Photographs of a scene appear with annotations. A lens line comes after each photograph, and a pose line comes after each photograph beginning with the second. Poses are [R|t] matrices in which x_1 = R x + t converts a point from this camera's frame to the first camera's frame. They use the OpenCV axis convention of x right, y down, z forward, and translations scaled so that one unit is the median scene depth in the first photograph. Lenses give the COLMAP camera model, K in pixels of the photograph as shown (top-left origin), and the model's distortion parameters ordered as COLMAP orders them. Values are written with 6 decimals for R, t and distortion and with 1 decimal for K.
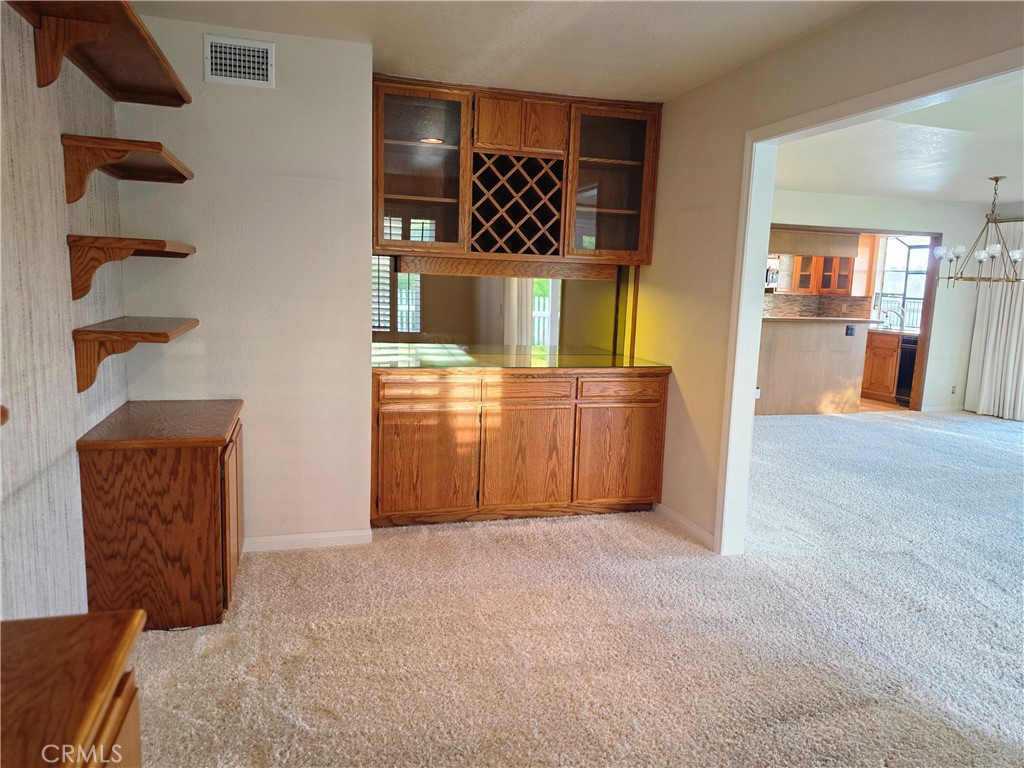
lens RADIAL K [[699.3, 0, 511.9], [0, 699.3, 373.4], [0, 0, 1]] dist [0.049688, -0.064778]
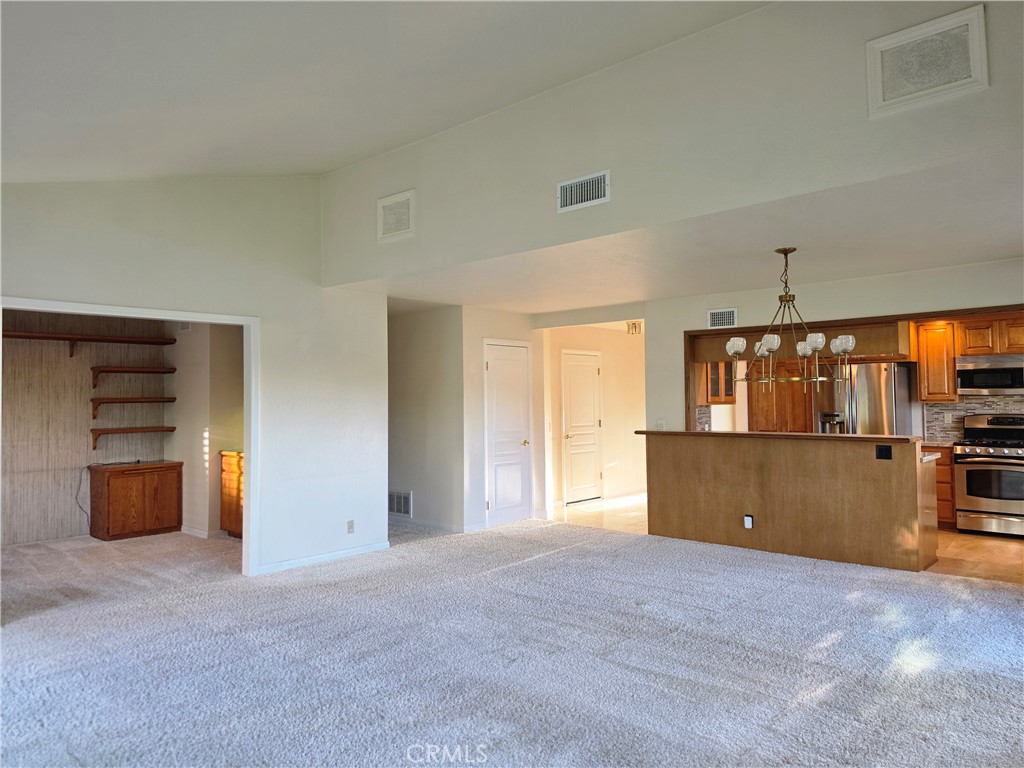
lens RADIAL K [[699.3, 0, 511.9], [0, 699.3, 373.4], [0, 0, 1]] dist [0.049688, -0.064778]
pose [[0.542745, -0.078295, -0.836240, 0.913044], [-0.084242, 0.985550, -0.146950, -0.000111], [0.835662, 0.150203, 0.528307, 0.271981]]
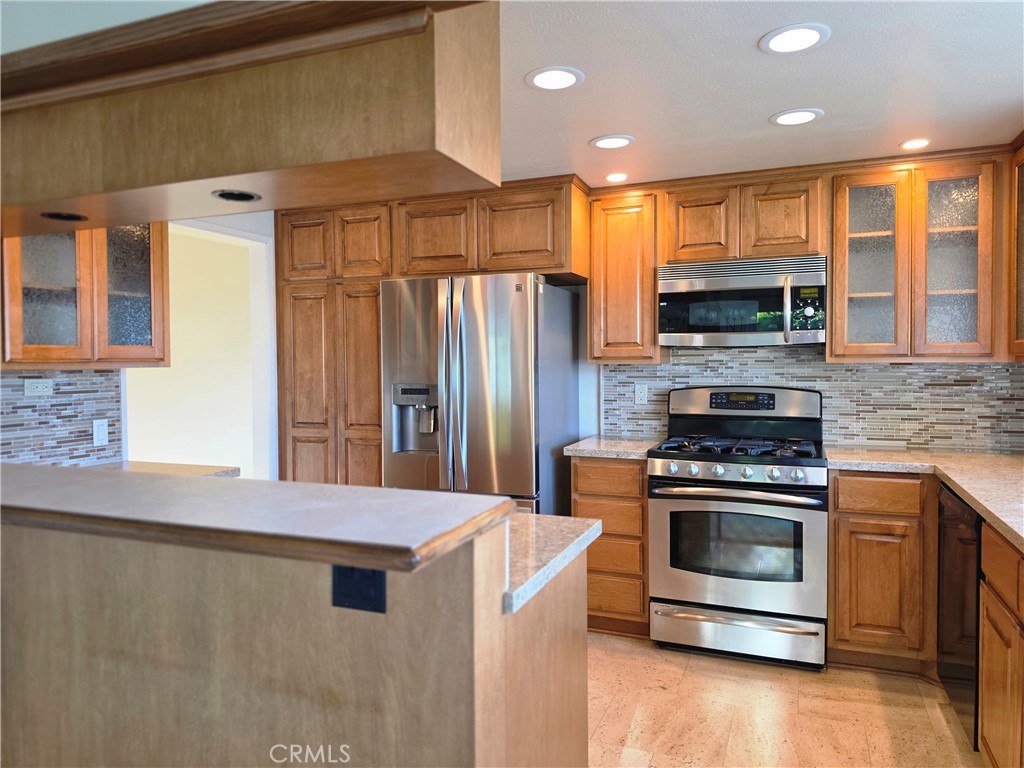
lens RADIAL K [[699.3, 0, 511.9], [0, 699.3, 373.4], [0, 0, 1]] dist [0.049688, -0.064778]
pose [[0.795722, -0.035391, -0.604627, 0.624117], [-0.043972, 0.992281, -0.115953, -0.092992], [0.604063, 0.118853, 0.788024, 0.901013]]
